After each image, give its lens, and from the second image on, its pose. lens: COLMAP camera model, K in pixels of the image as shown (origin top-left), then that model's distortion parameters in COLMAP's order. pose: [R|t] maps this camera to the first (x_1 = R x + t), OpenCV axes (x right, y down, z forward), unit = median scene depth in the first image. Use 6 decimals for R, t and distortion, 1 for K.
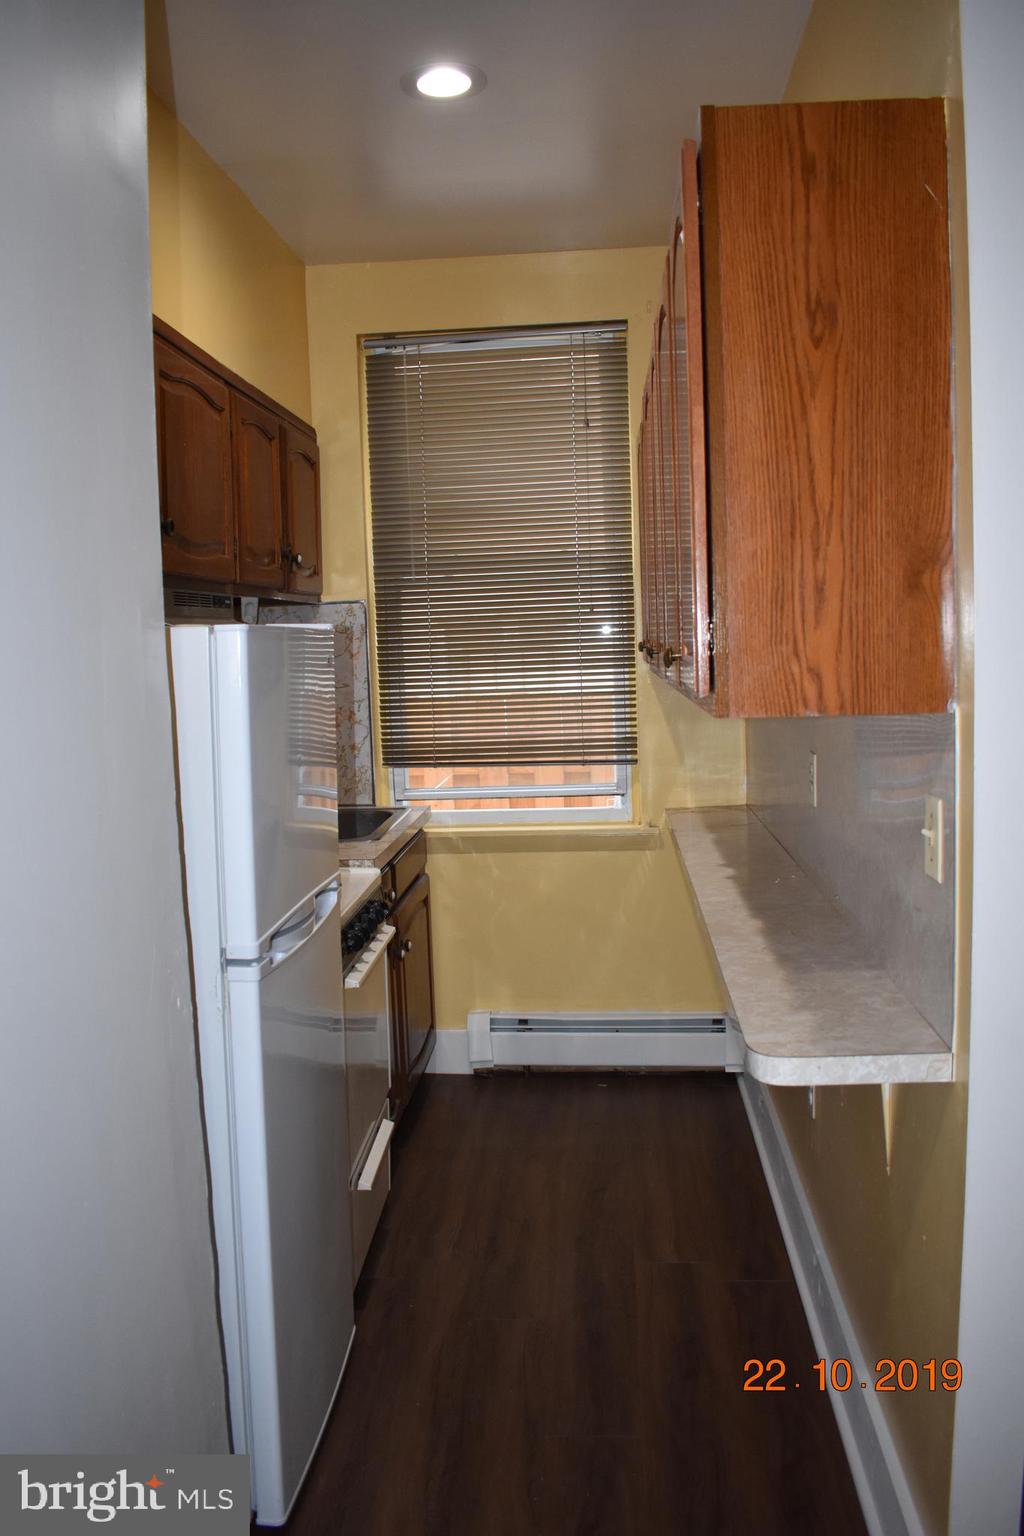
lens RADIAL K [[1212.7, 0, 467.0], [0, 1212.7, 768.9], [0, 0, 1]] dist [-0.087555, -0.000700]
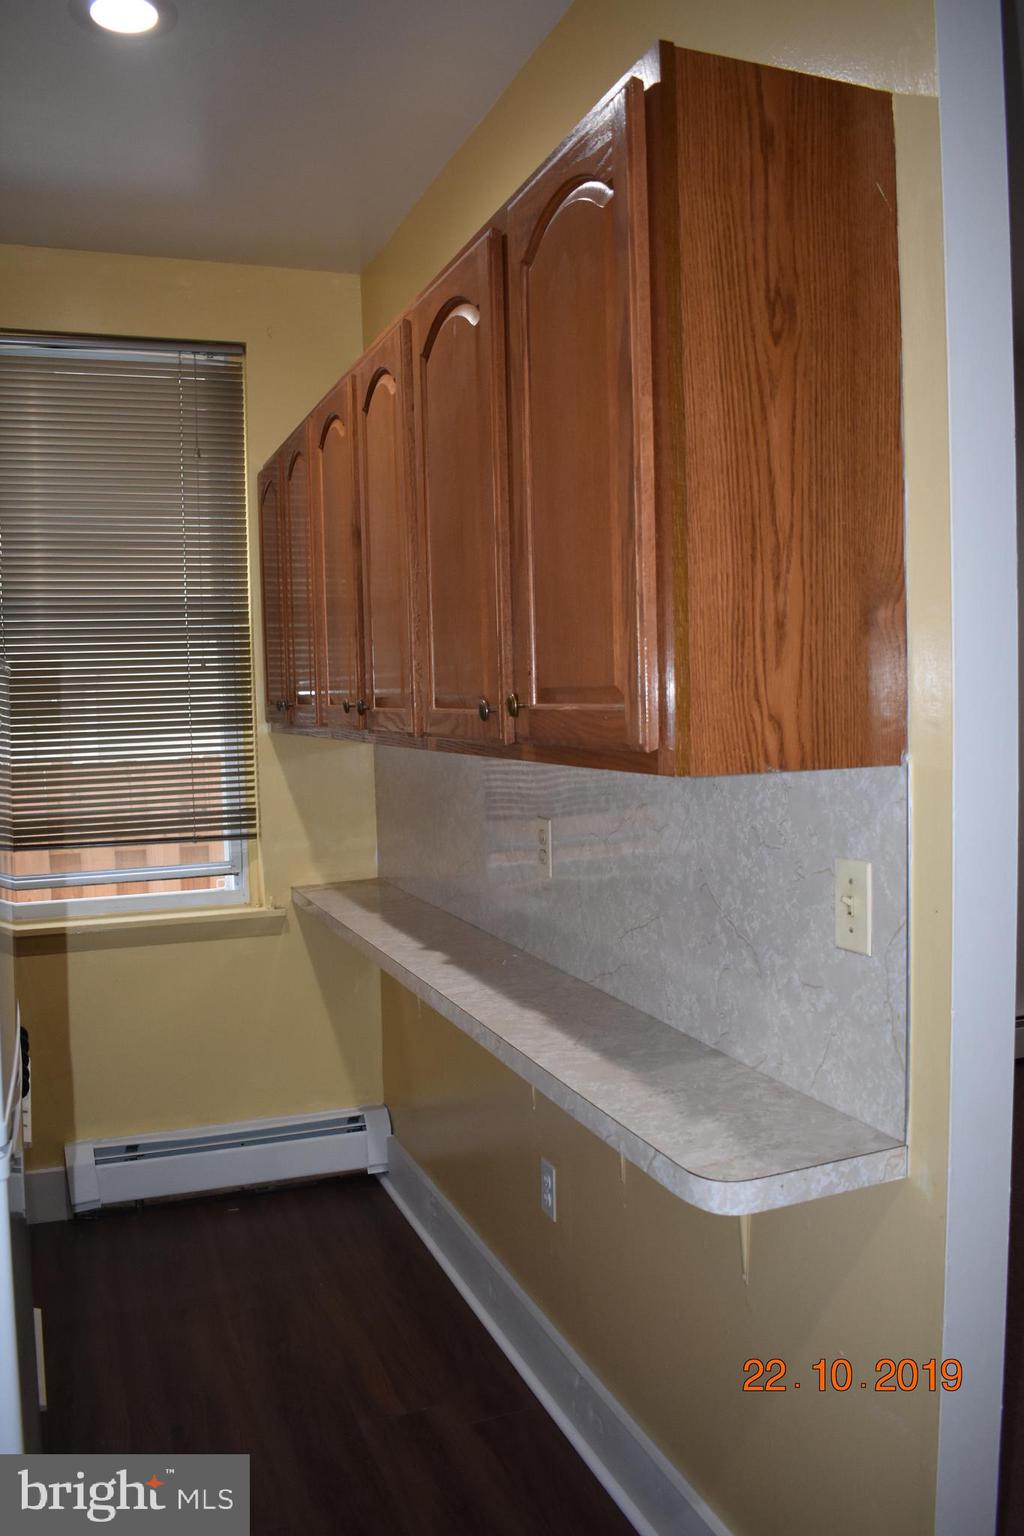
lens RADIAL K [[1212.7, 0, 467.0], [0, 1212.7, 768.9], [0, 0, 1]] dist [-0.087555, -0.000700]
pose [[0.894852, -0.013218, 0.446167, -0.286919], [0.039414, 0.997997, -0.049484, -0.012645], [-0.444620, 0.061866, 0.893580, 0.337960]]
